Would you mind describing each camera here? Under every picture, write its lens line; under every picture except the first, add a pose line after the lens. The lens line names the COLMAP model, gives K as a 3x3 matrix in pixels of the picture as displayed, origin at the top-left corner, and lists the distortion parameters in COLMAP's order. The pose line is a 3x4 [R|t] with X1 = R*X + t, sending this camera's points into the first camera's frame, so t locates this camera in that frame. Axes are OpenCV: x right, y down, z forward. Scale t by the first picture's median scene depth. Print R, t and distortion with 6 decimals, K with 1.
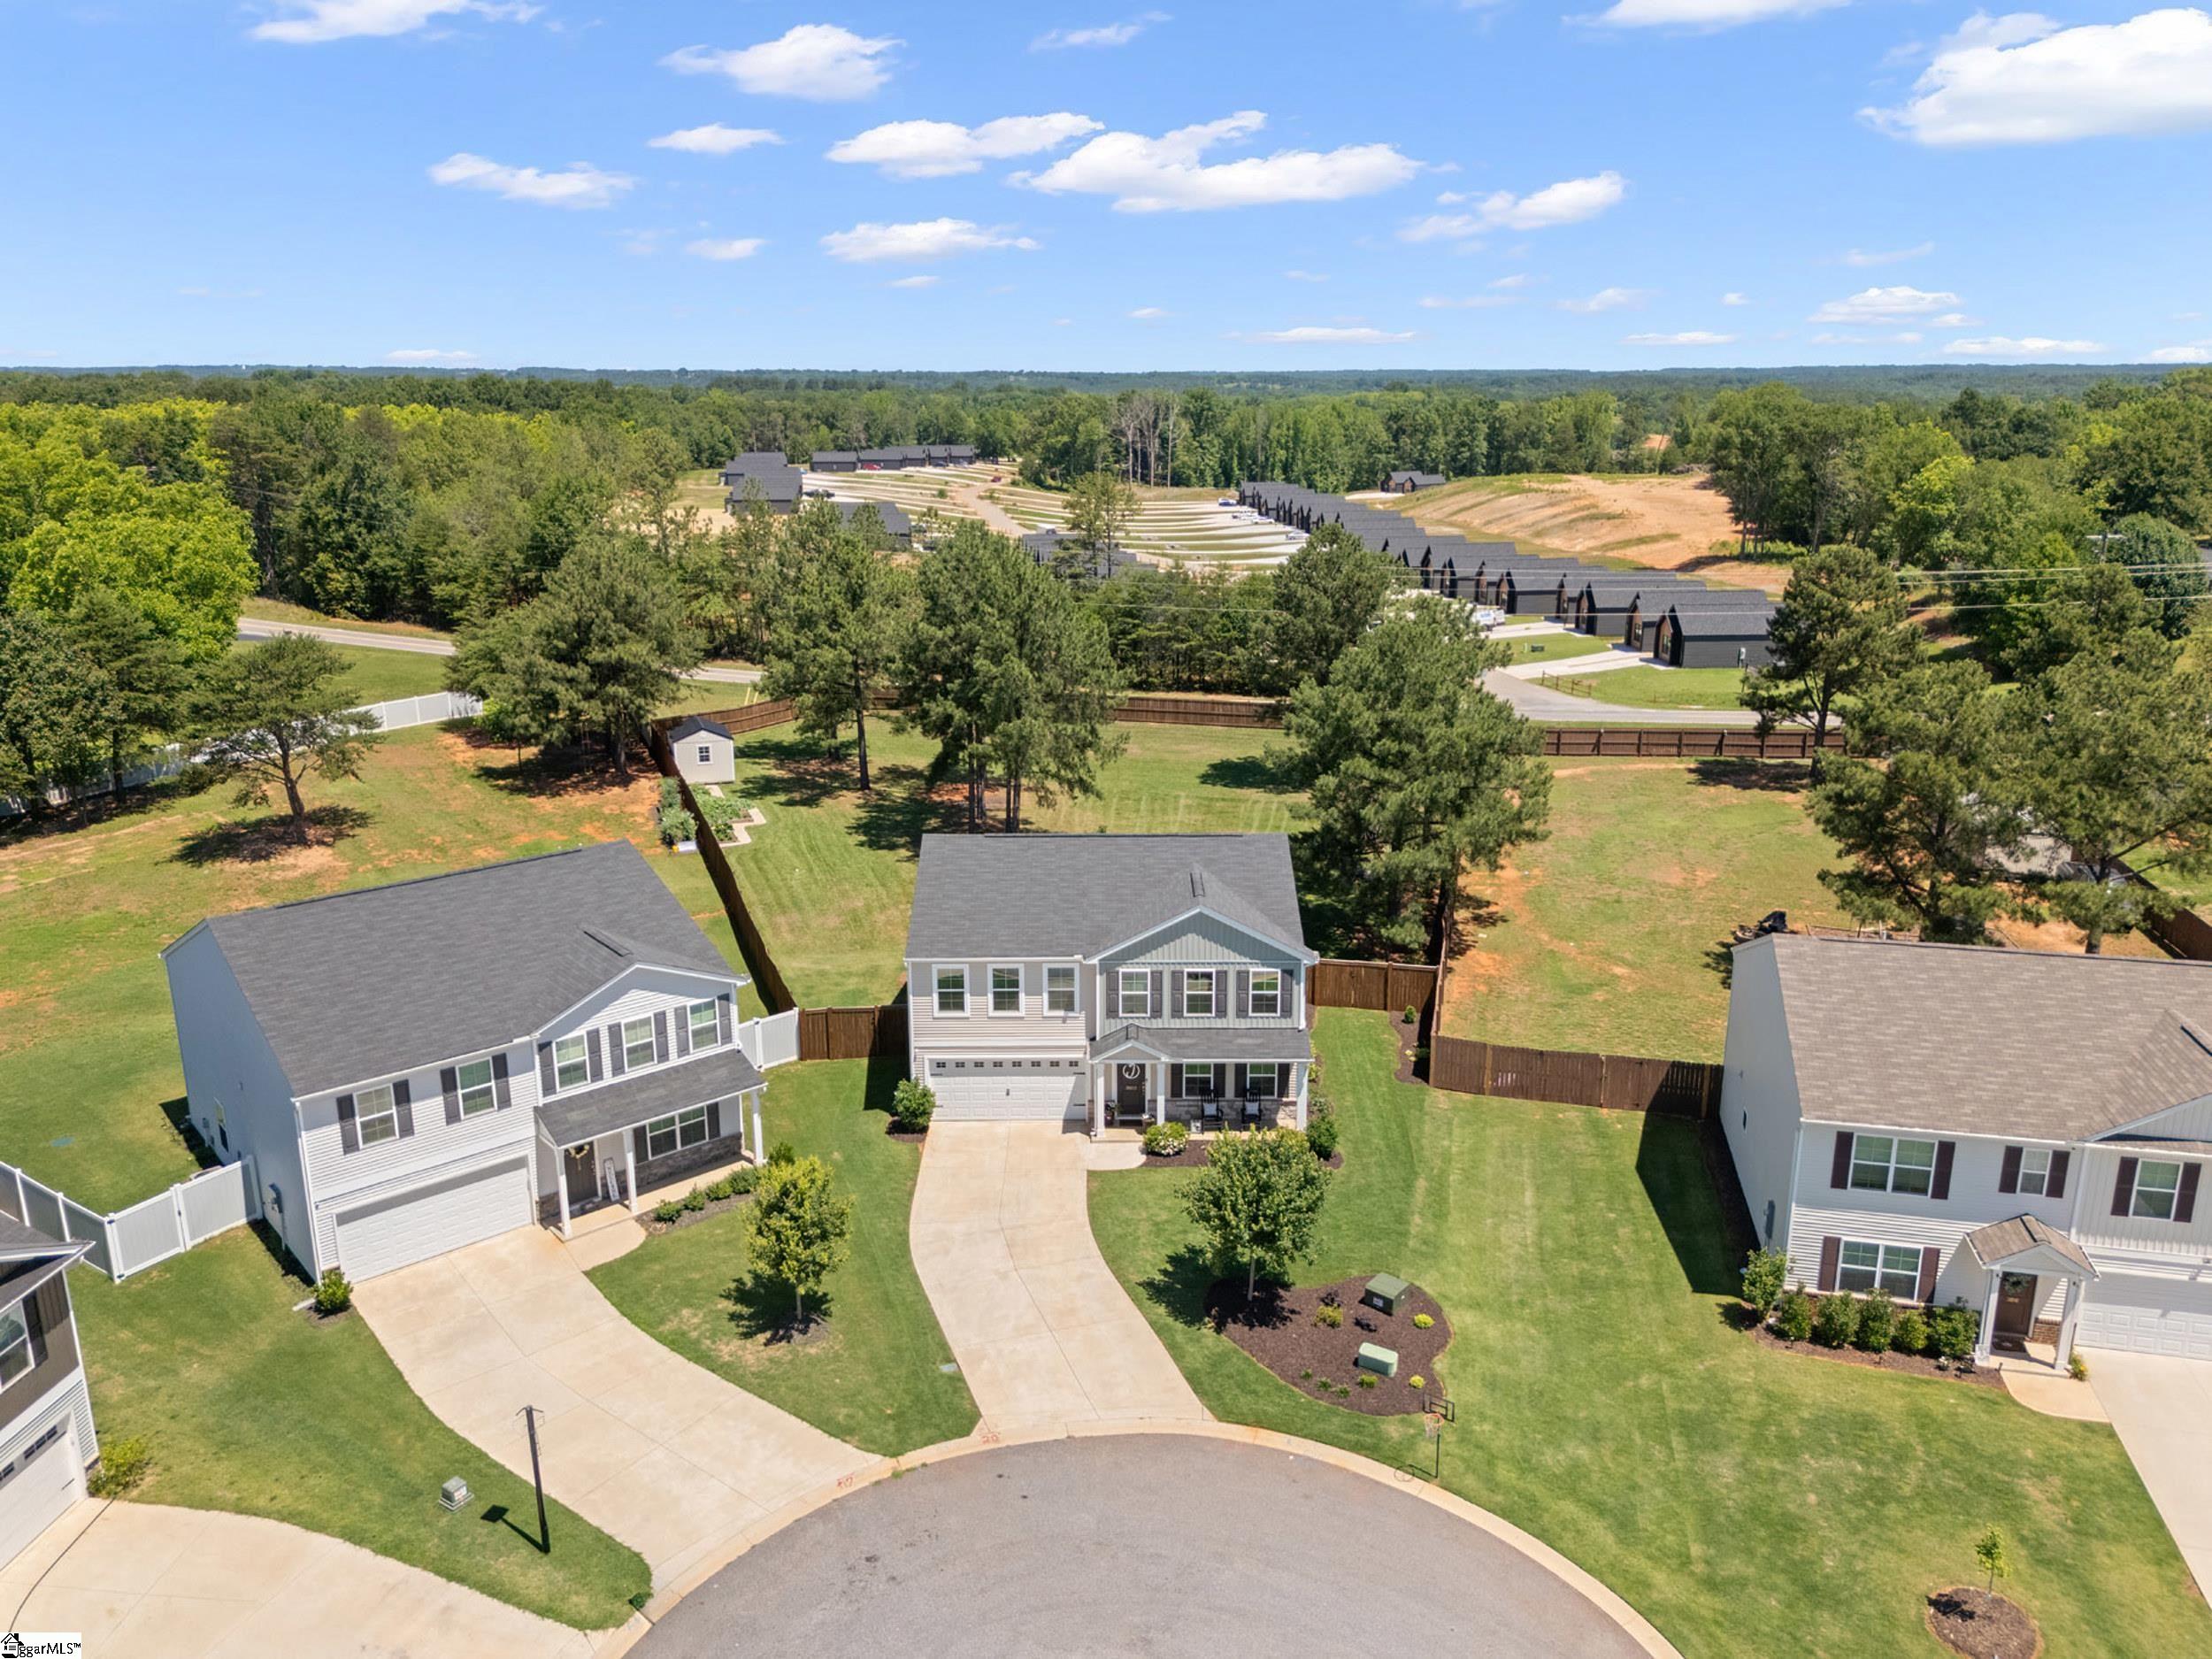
lens RADIAL K [[1564.2, 0, 1115.2], [0, 1564.2, 848.1], [0, 0, 1]] dist [0.061840, -0.034287]
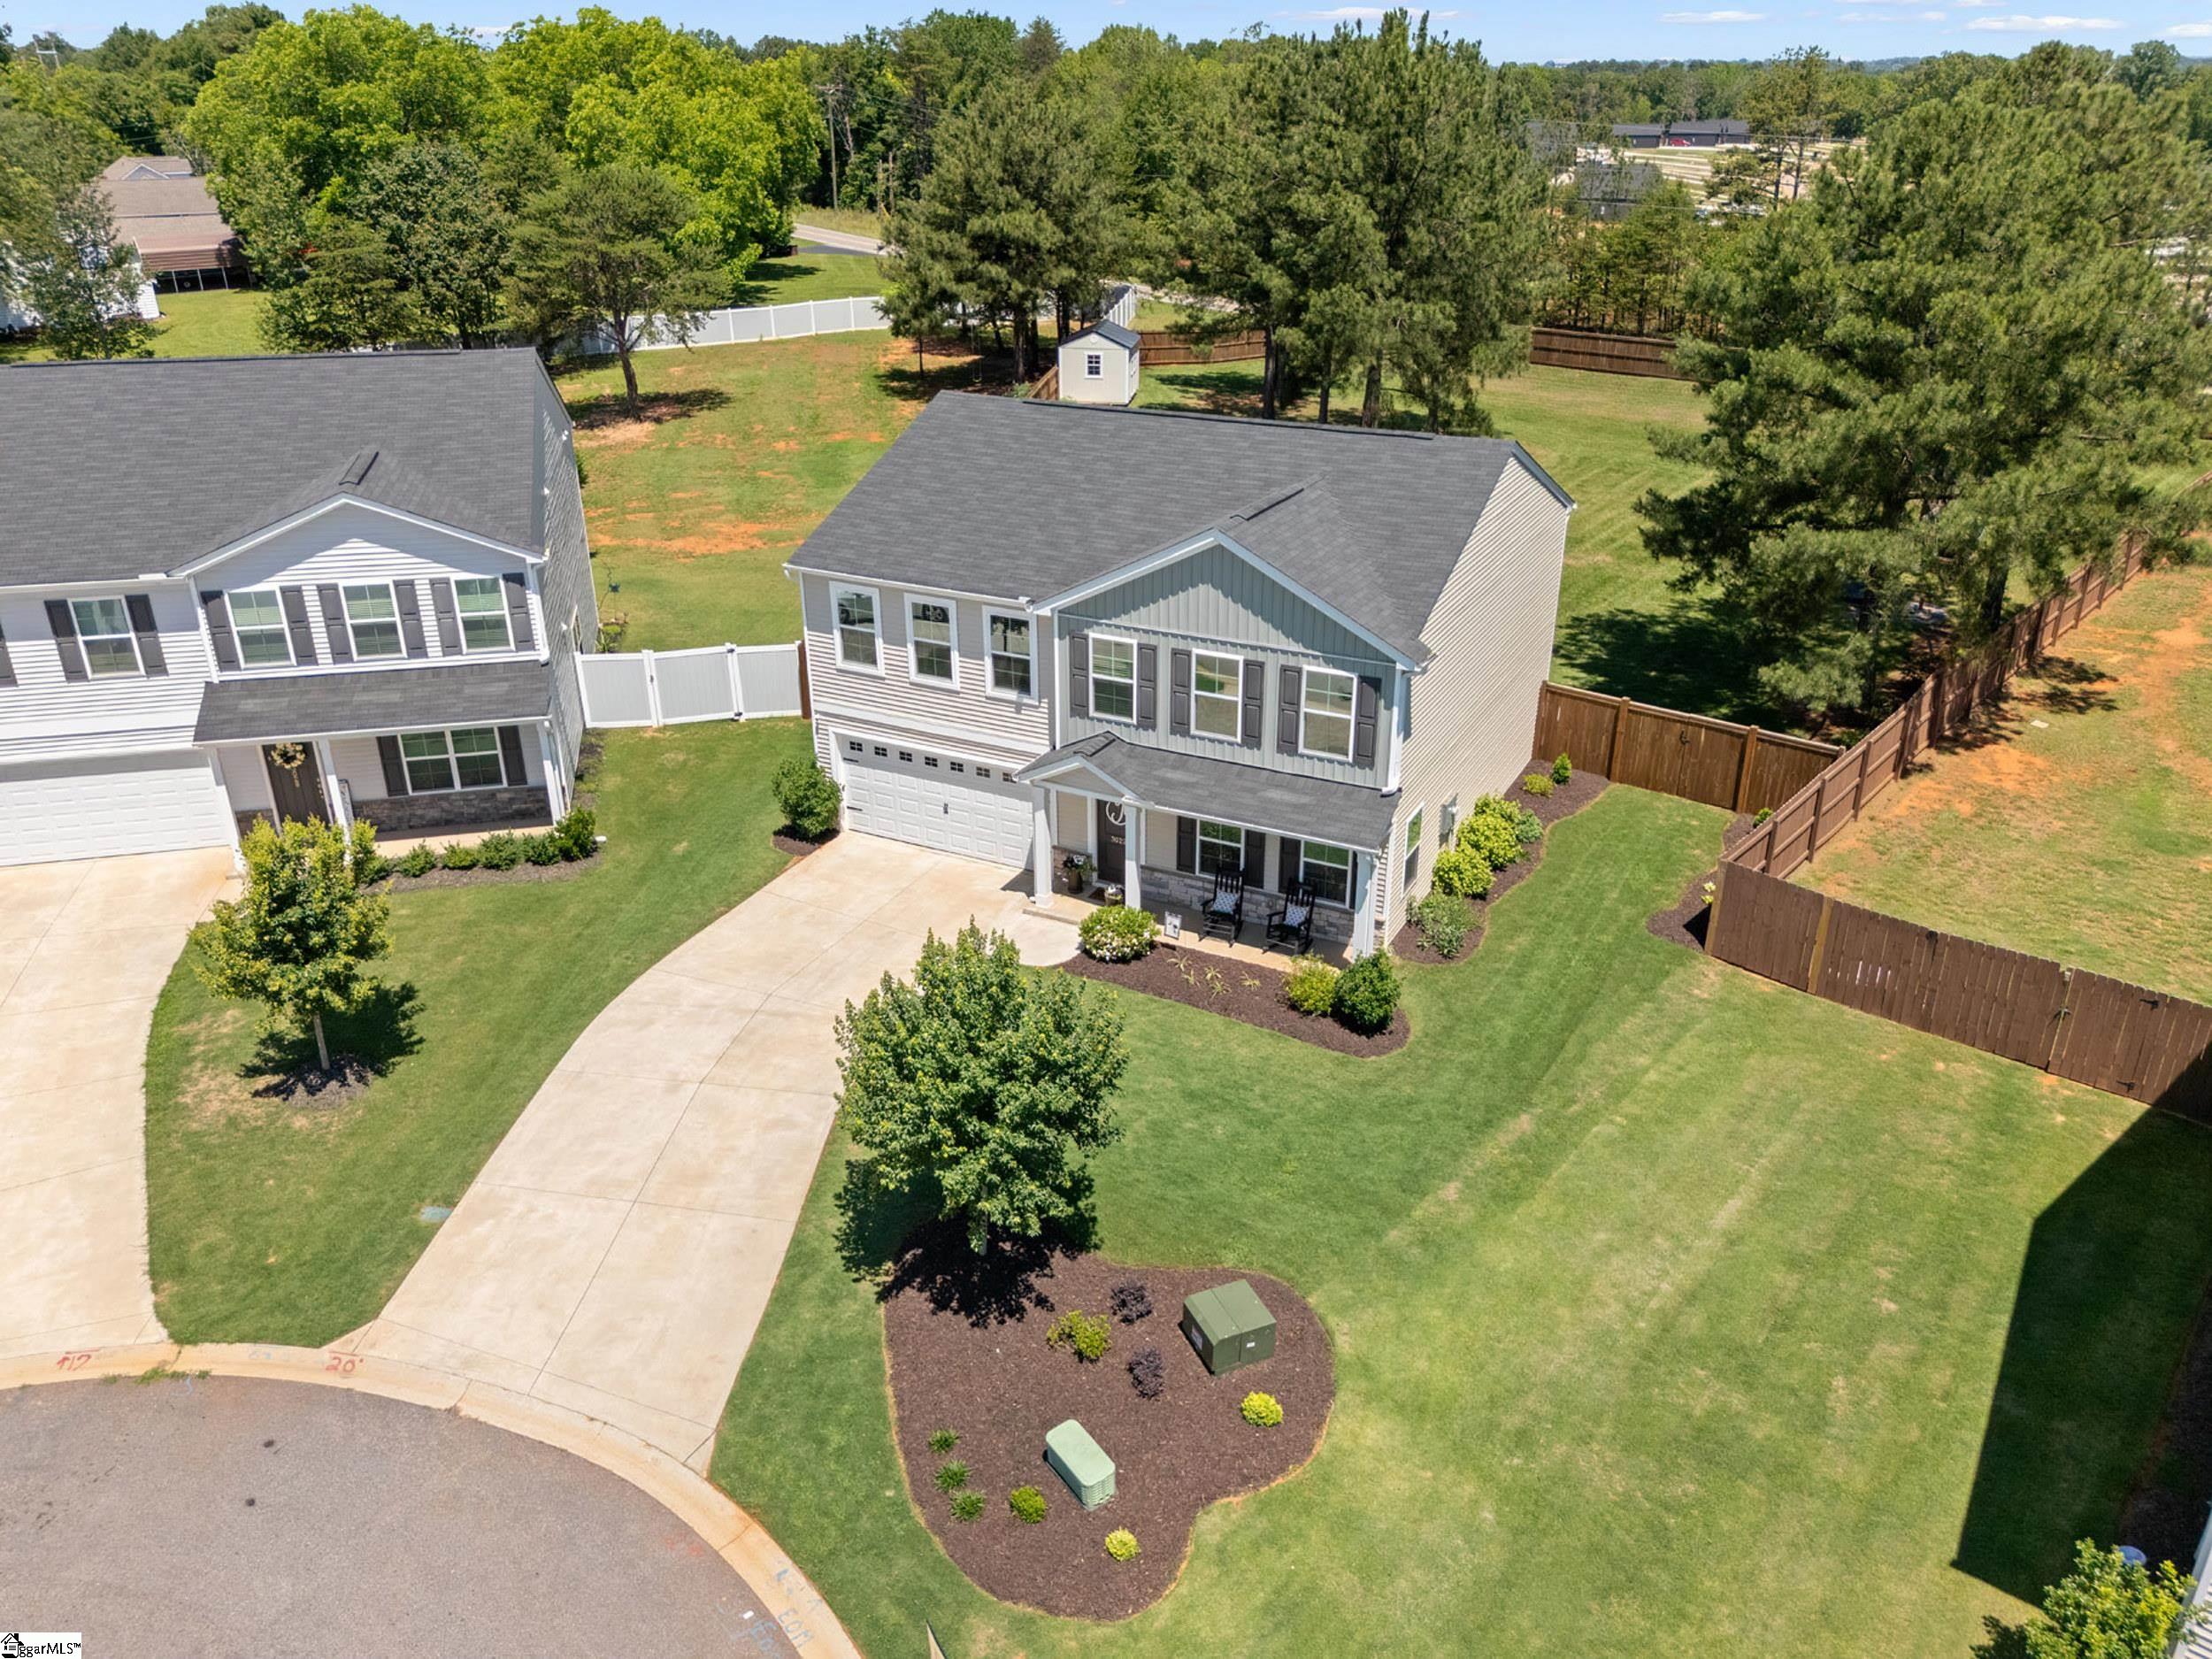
lens RADIAL K [[1564.2, 0, 1110.5], [0, 1564.2, 868.8], [0, 0, 1]] dist [0.061840, -0.034287]
pose [[0.885738, 0.205360, -0.416288, 0.265640], [-0.126446, 0.969642, 0.209297, 0.040526], [0.446632, -0.132744, 0.884816, 0.483789]]
